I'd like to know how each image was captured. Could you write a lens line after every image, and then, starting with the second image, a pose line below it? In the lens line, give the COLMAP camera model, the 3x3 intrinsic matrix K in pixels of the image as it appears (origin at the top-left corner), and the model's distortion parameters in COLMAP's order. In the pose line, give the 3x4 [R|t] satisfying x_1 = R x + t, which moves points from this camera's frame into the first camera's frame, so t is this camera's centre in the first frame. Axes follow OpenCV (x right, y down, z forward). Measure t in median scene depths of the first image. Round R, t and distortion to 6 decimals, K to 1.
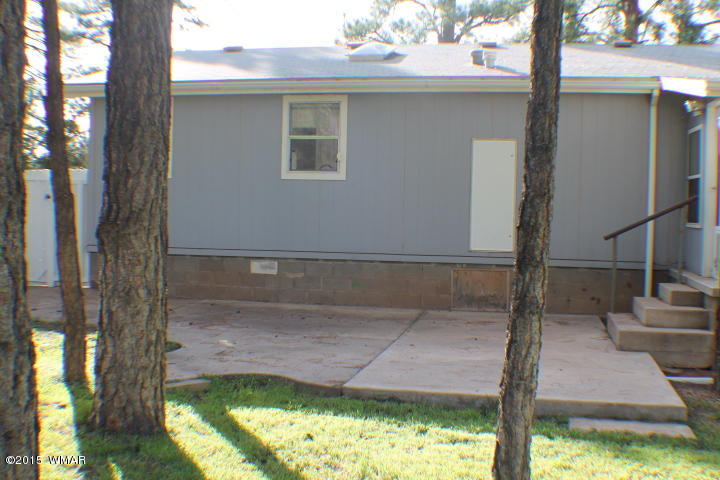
lens RADIAL K [[861.3, 0, 360.0], [0, 861.3, 240.0], [0, 0, 1]] dist [-0.163306, -0.006835]
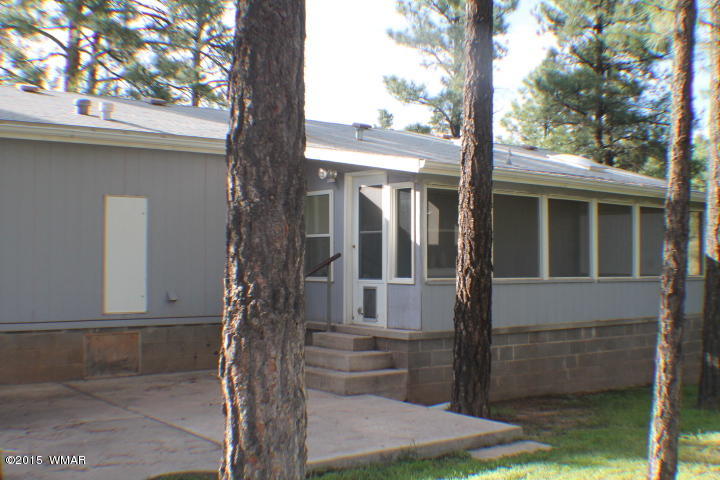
lens RADIAL K [[861.3, 0, 360.0], [0, 861.3, 240.0], [0, 0, 1]] dist [-0.163306, -0.006835]
pose [[0.655861, -0.003158, 0.754875, -0.388507], [0.042823, 0.998537, -0.033029, -0.025778], [-0.753666, 0.053988, 0.655037, 0.179950]]
